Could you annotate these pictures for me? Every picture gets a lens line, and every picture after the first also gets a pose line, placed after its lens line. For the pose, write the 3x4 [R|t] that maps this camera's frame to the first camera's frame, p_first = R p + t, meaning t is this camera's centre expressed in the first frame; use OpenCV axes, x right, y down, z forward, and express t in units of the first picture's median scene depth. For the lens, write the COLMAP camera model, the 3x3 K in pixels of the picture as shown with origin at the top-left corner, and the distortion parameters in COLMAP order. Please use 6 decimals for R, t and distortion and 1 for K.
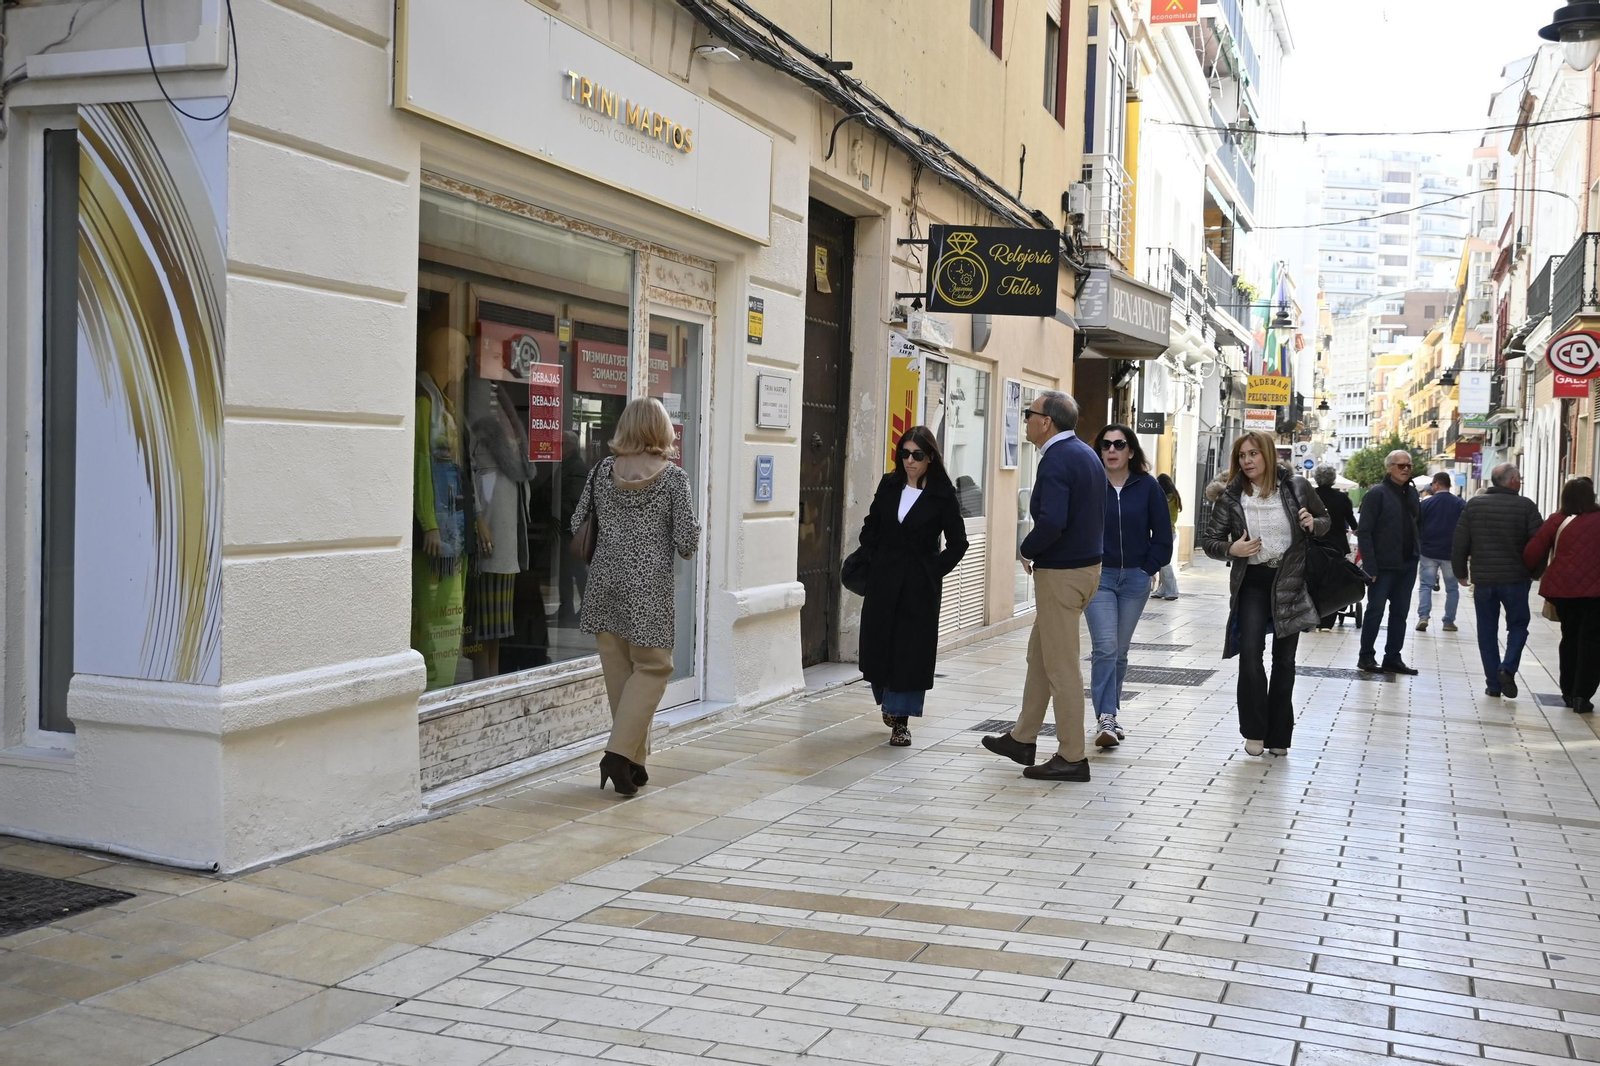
lens RADIAL K [[1700.0, 0, 800.0], [0, 1700.0, 533.0], [0, 0, 1]] dist [-0.000704, 0.009970]
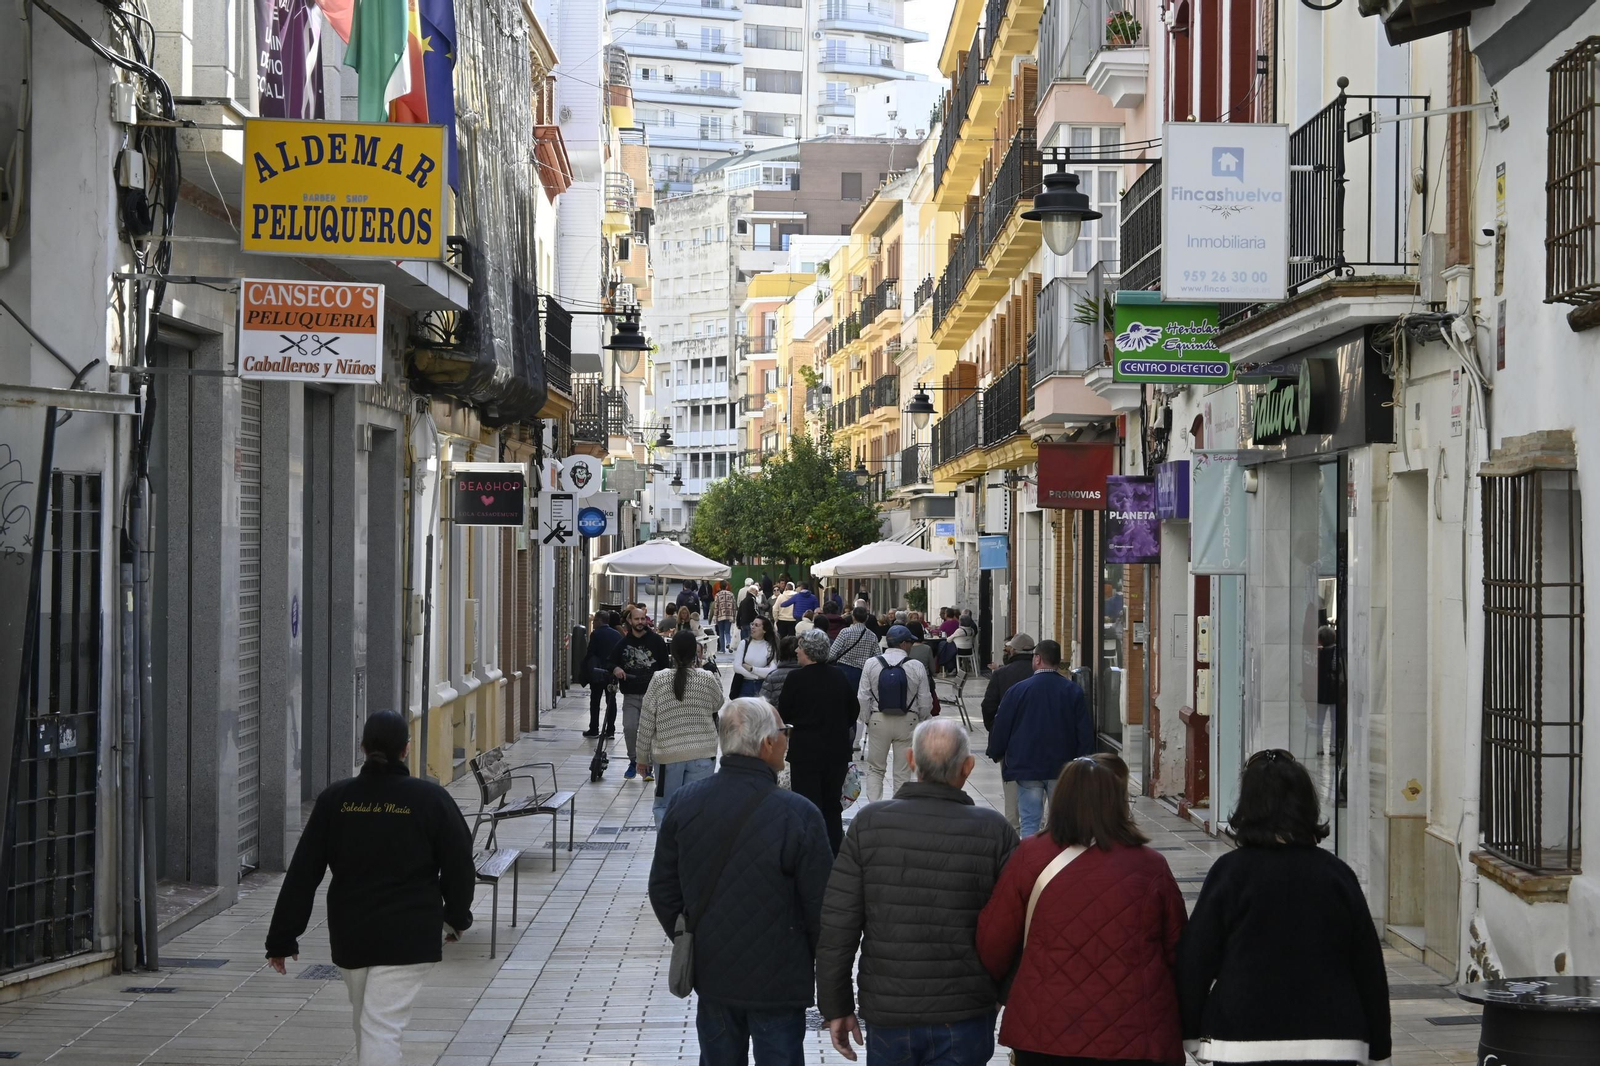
lens RADIAL K [[3484.6, 0, 800.0], [0, 3484.6, 533.0], [0, 0, 1]] dist [-0.004493, 0.009267]
pose [[0.942085, -0.024006, 0.334515, 0.032795], [0.036340, 0.998869, -0.030660, -0.004746], [-0.333401, 0.041041, 0.941891, 0.103390]]
